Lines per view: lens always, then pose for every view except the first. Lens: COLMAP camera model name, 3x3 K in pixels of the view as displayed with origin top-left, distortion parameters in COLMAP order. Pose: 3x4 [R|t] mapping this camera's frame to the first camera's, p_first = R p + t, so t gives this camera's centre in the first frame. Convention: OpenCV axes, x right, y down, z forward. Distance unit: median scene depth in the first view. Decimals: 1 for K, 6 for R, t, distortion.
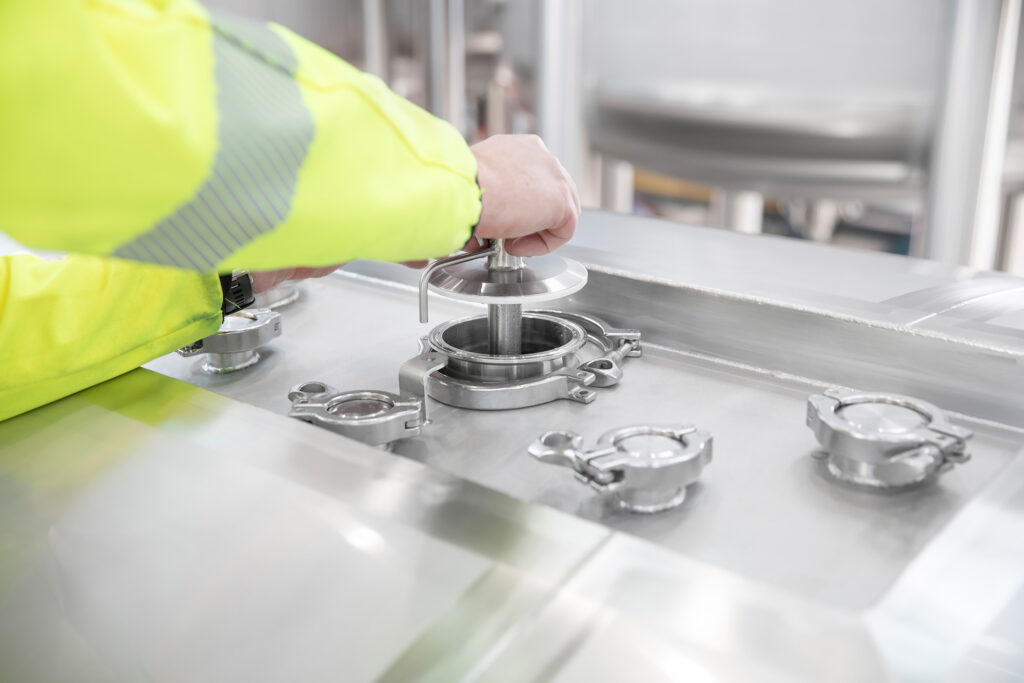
lens RADIAL K [[1189.4, 0, 512.0], [0, 1189.4, 341.5], [0, 0, 1]] dist [0.015394, -0.001308]
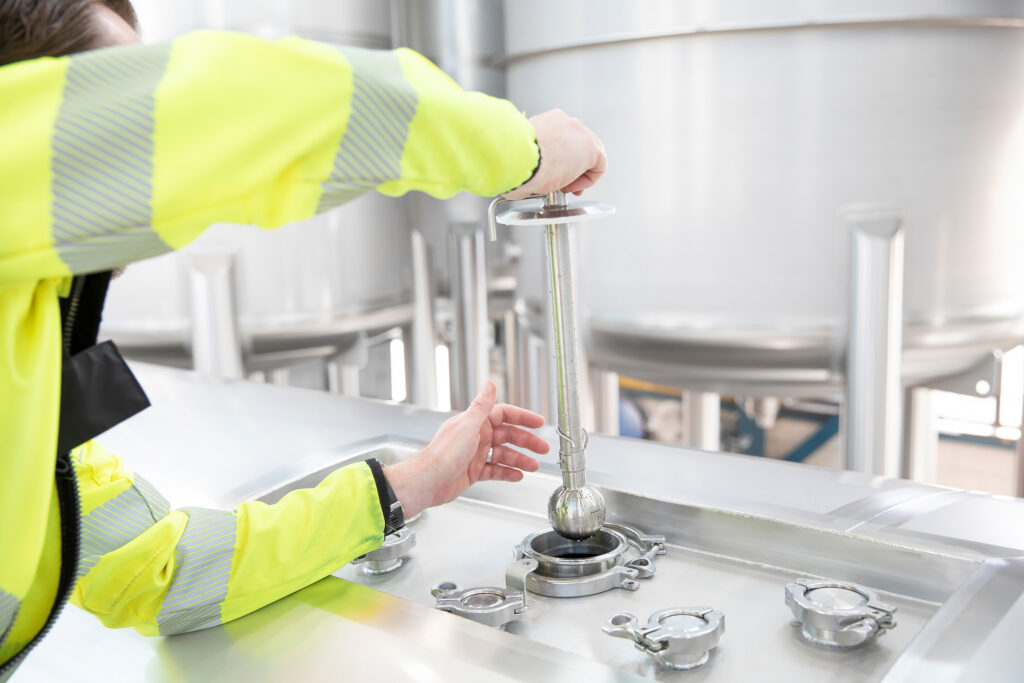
lens RADIAL K [[981.0, 0, 512.0], [0, 981.0, 341.5], [0, 0, 1]] dist [-0.014289, 0.015658]
pose [[0.999556, -0.029022, 0.006732, -0.087673], [0.029721, 0.987051, -0.157632, -0.066310], [-0.002070, 0.157762, 0.987475, -0.244996]]
